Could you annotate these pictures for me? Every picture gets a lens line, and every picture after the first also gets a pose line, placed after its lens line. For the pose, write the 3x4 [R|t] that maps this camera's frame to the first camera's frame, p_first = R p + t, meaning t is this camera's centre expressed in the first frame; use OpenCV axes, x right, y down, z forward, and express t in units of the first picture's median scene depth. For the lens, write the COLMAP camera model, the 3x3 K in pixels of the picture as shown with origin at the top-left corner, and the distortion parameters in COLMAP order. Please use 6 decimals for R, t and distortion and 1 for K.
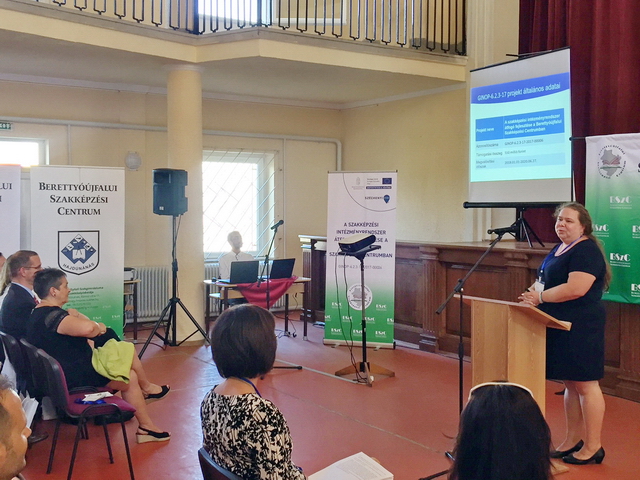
lens RADIAL K [[792.8, 0, 317.9], [0, 792.8, 224.9], [0, 0, 1]] dist [0.072436, 0.000000]
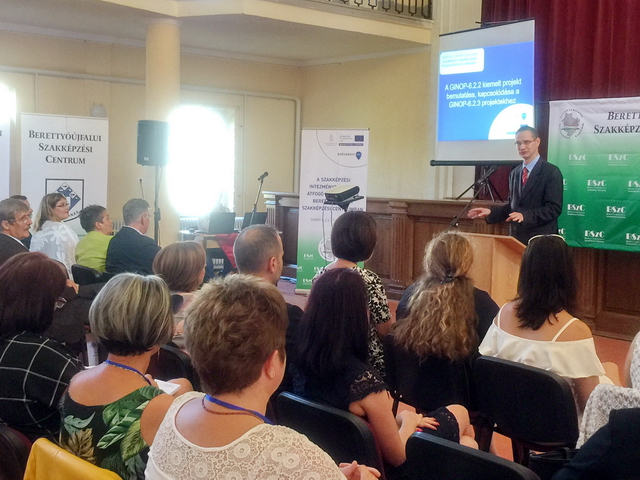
lens RADIAL K [[903.3, 0, 315.9], [0, 903.3, 232.7], [0, 0, 1]] dist [0.064383, 0.000000]
pose [[0.994260, 0.013774, 0.106097, -0.099561], [-0.018071, 0.999050, 0.039649, 0.023810], [-0.105450, -0.041339, 0.993565, -0.193841]]
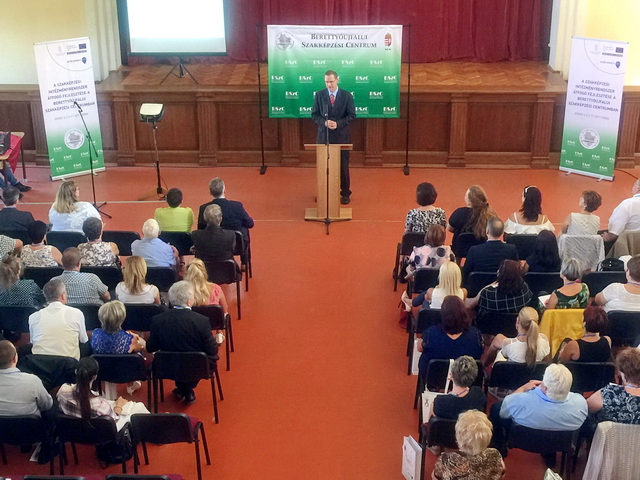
lens RADIAL K [[1019.3, 0, 316.7], [0, 1019.3, 240.5], [0, 0, 1]] dist [0.055779, 0.000000]
pose [[0.571340, -0.316418, 0.757265, -1.099489], [0.028539, 0.929793, 0.366975, -0.377772], [-0.820217, -0.188056, 0.540258, -0.271940]]
